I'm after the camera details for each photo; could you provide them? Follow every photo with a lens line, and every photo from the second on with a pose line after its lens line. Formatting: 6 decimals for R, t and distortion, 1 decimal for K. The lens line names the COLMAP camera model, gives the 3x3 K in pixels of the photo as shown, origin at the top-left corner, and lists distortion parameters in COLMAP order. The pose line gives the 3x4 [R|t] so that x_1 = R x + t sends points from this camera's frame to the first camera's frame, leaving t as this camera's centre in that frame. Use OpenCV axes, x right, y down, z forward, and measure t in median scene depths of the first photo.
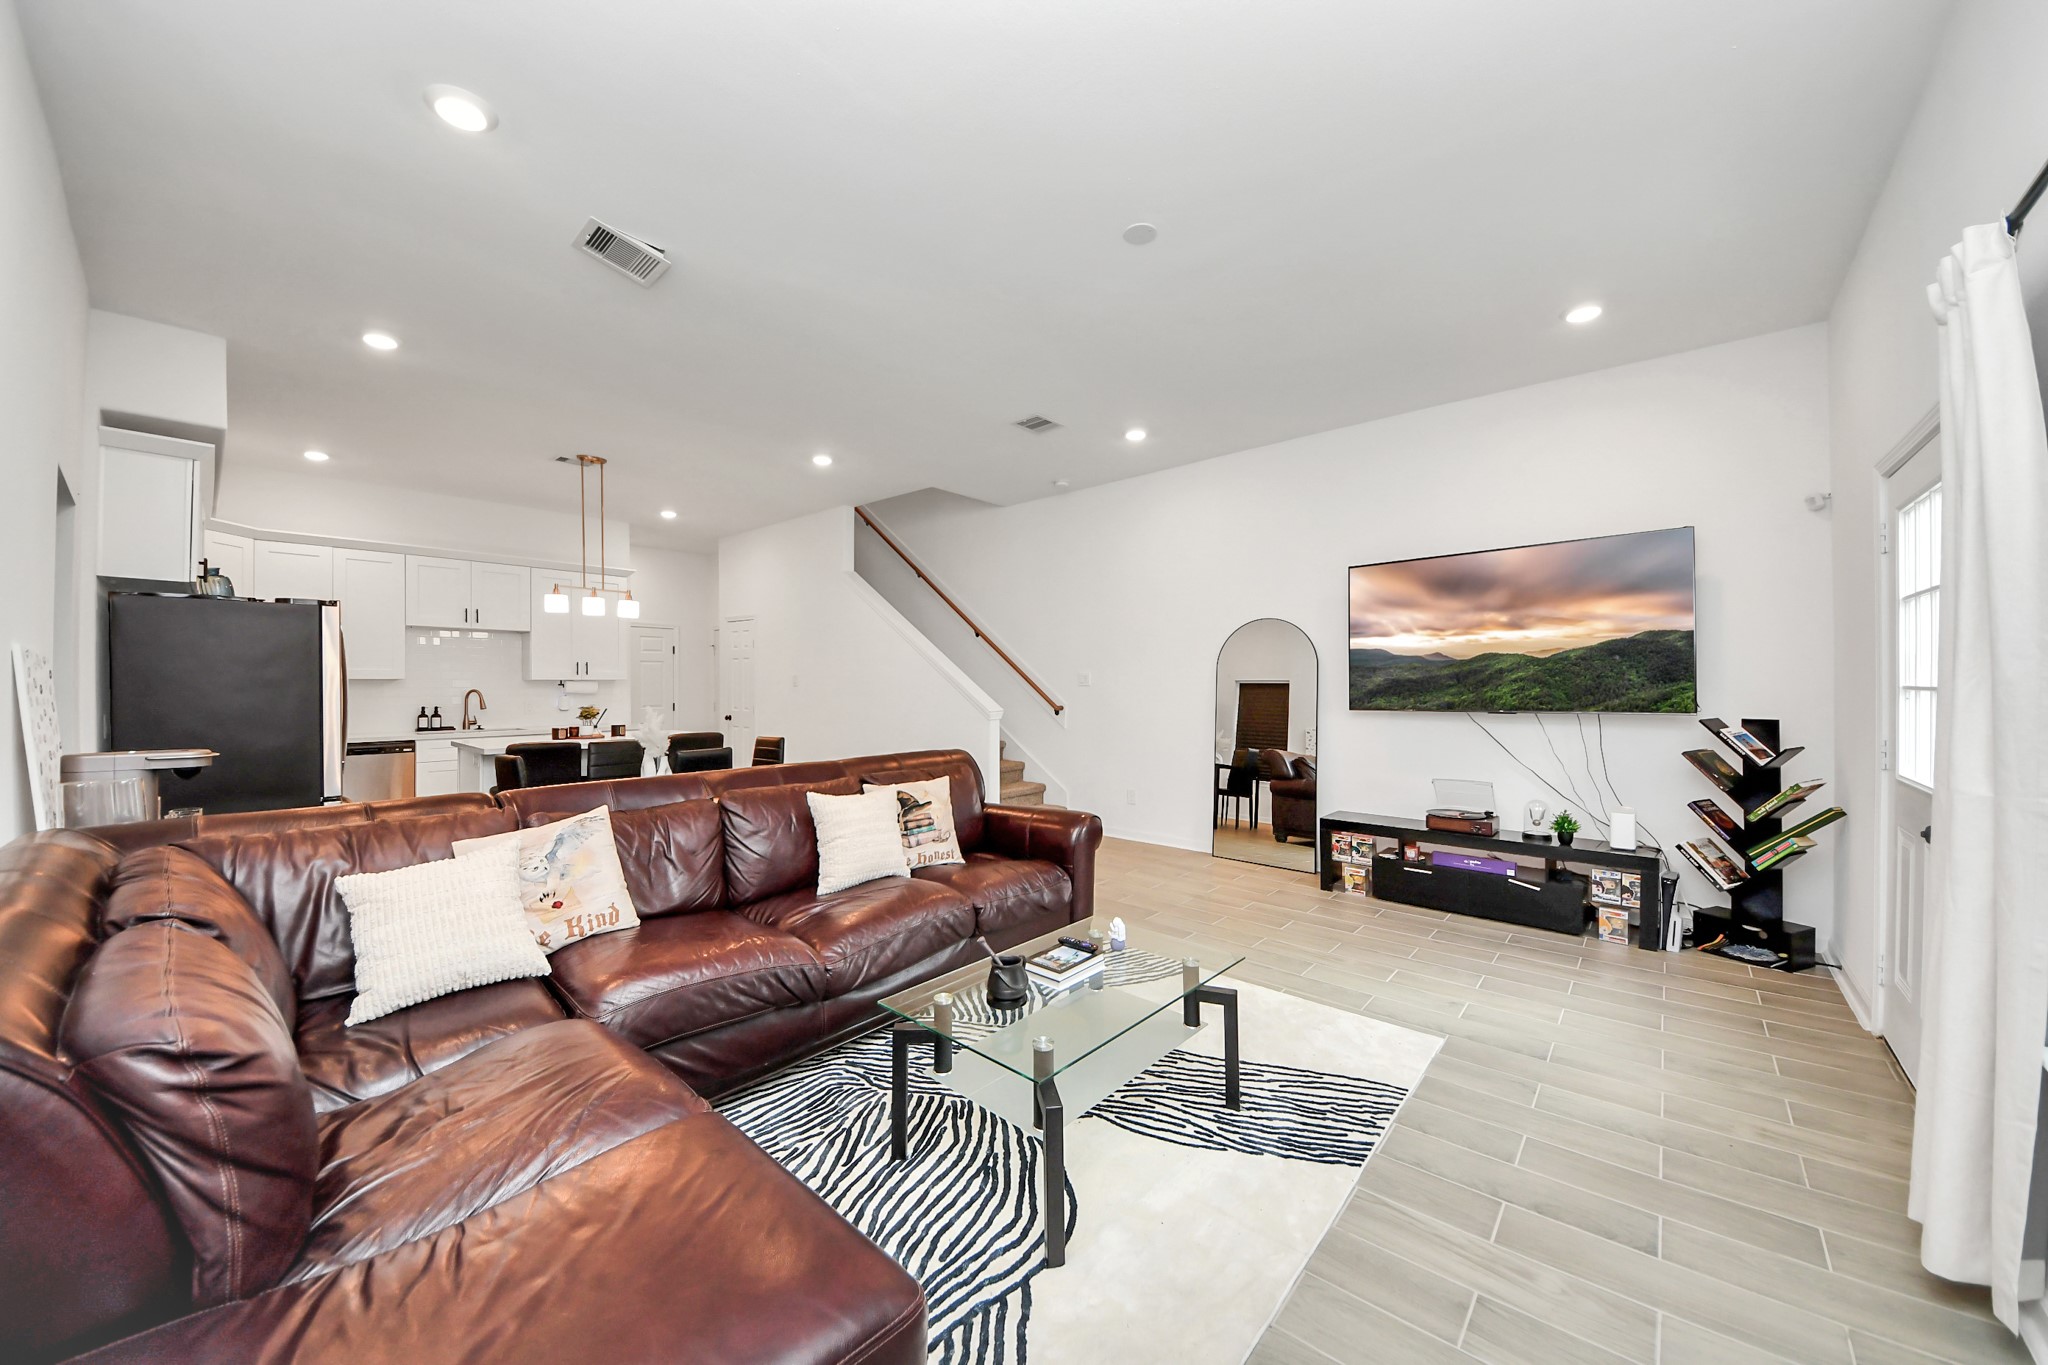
lens RADIAL K [[727.8, 0, 1018.5], [0, 727.8, 686.7], [0, 0, 1]] dist [0.017536, -0.013954]
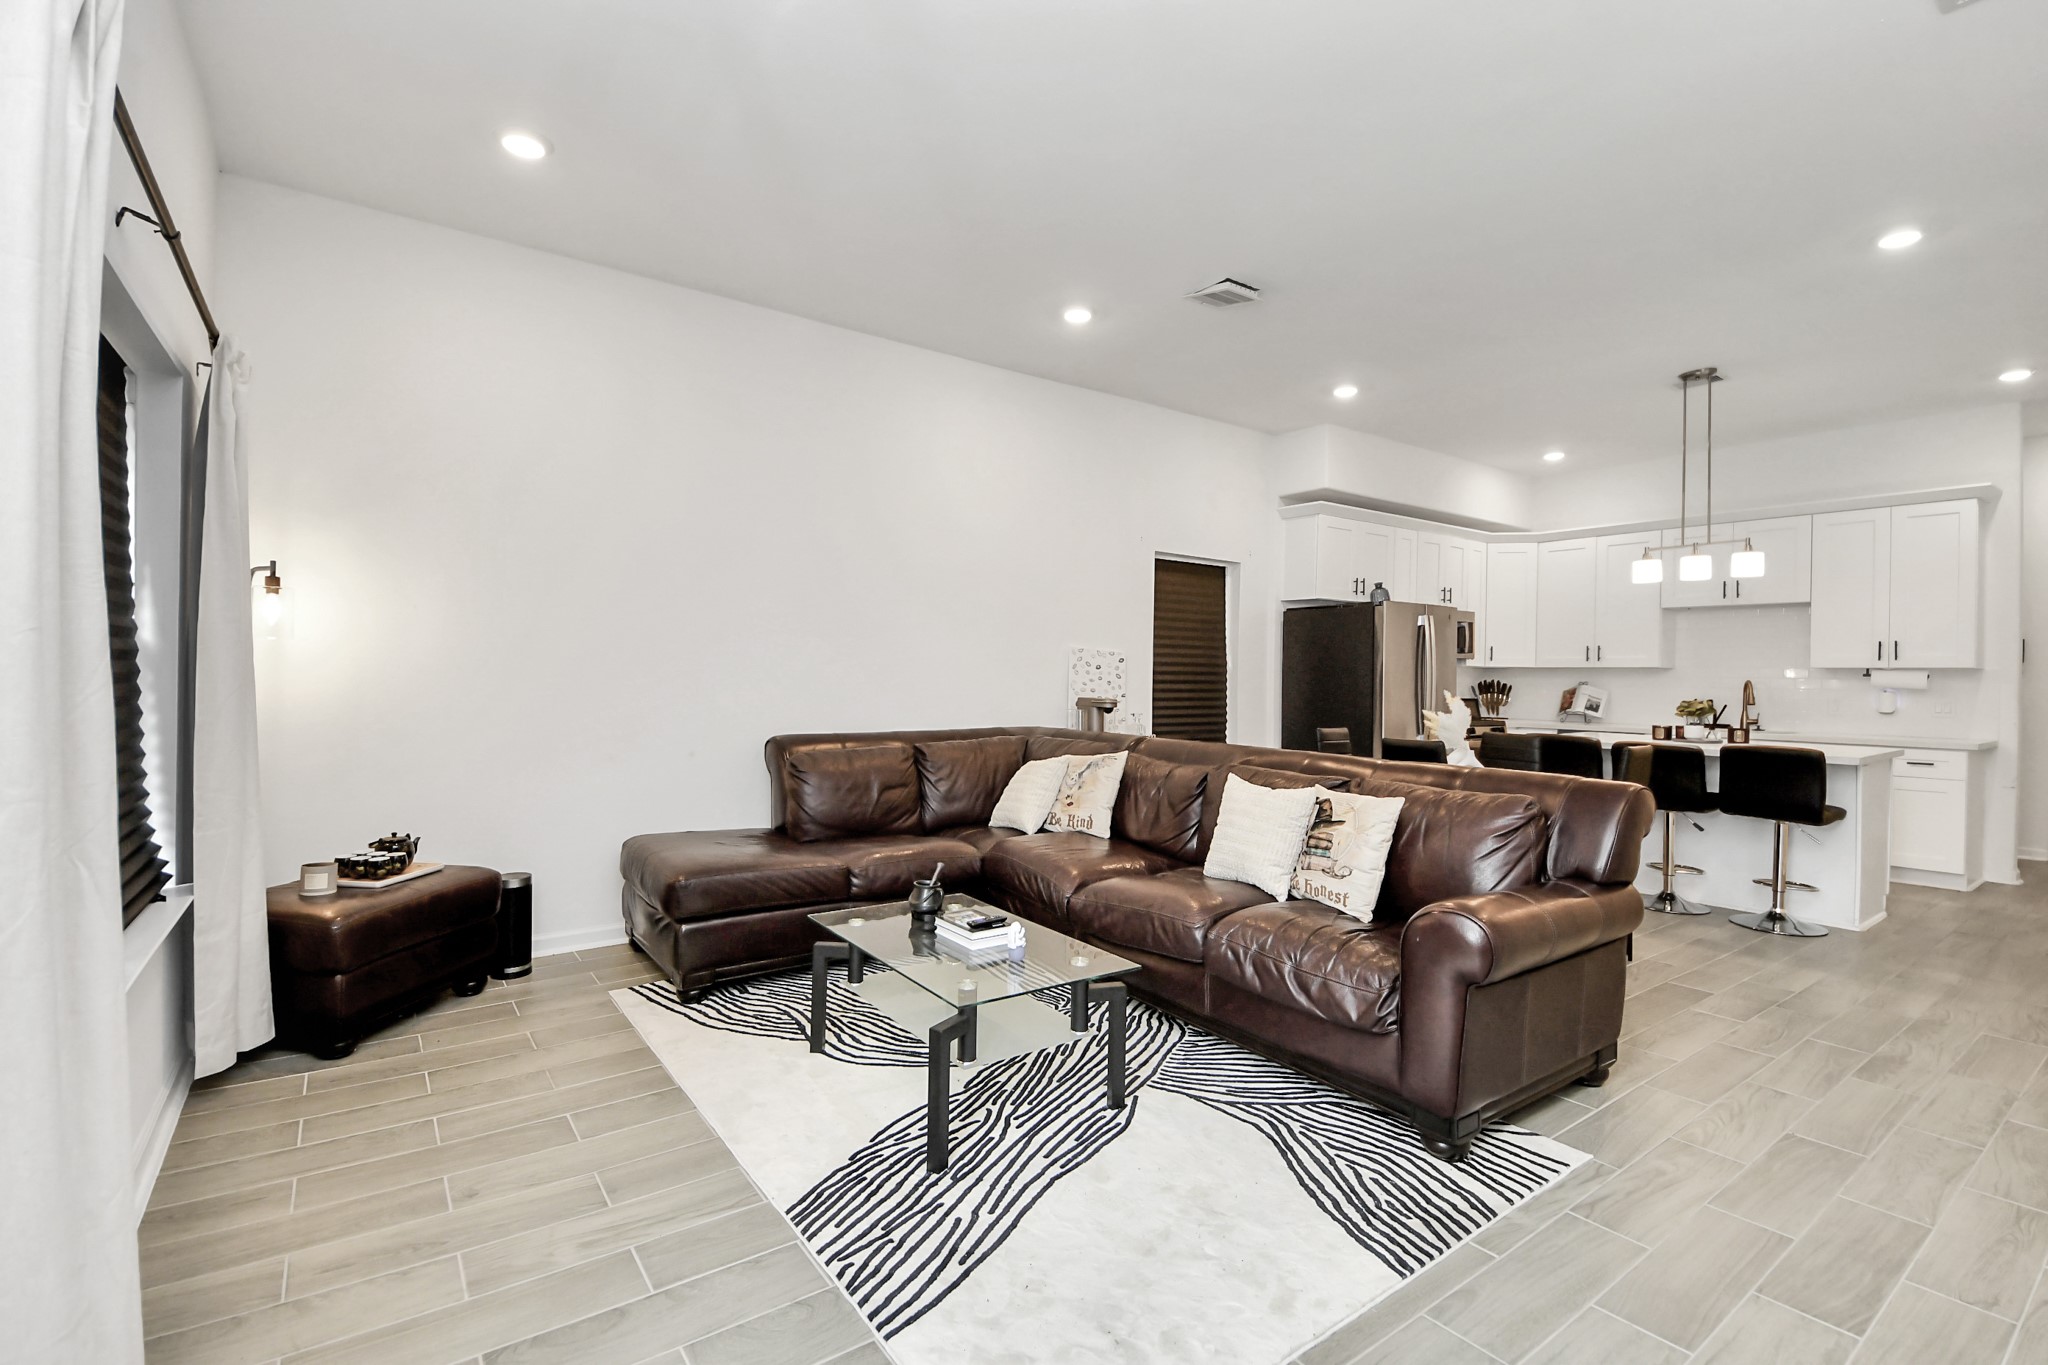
lens RADIAL K [[919.4, 0, 1024.0], [0, 919.4, 682.5], [0, 0, 1]] dist [0.047836, -0.043342]
pose [[-0.217070, 0.011376, -0.976090, 0.745701], [-0.017219, 0.999732, 0.015480, 0.007778], [0.976004, 0.020167, -0.216815, 0.763221]]
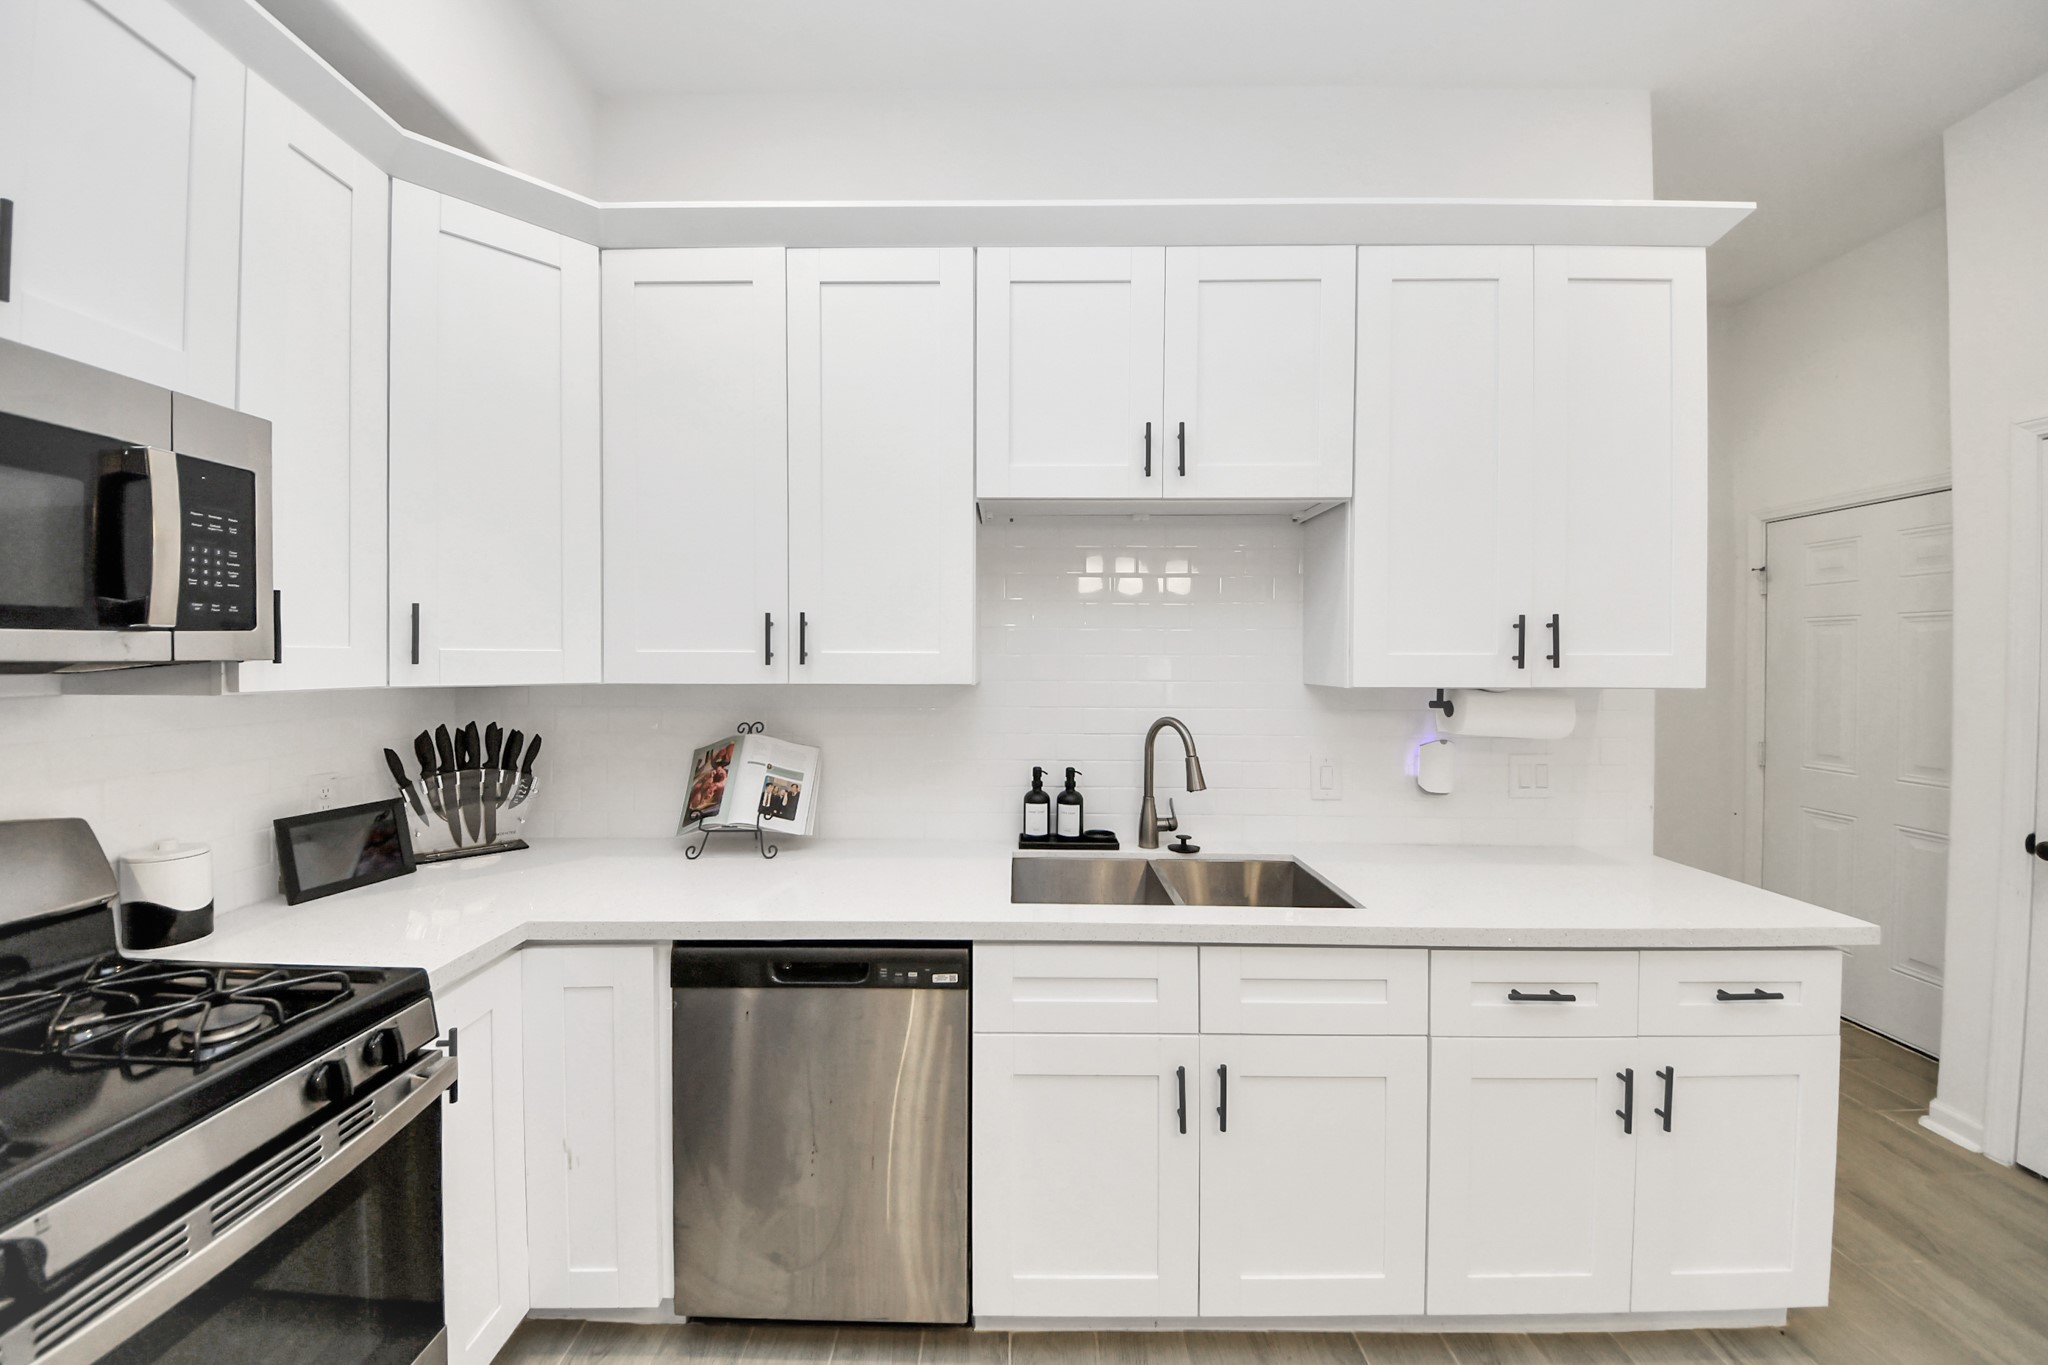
lens RADIAL K [[734.4, 0, 1011.1], [0, 734.4, 665.3], [0, 0, 1]] dist [0.037533, -0.025237]
pose [[0.651980, 0.015823, -0.758071, -0.969285], [-0.010866, 0.999875, 0.011524, -0.034010], [0.758159, 0.000724, 0.652070, 1.308228]]
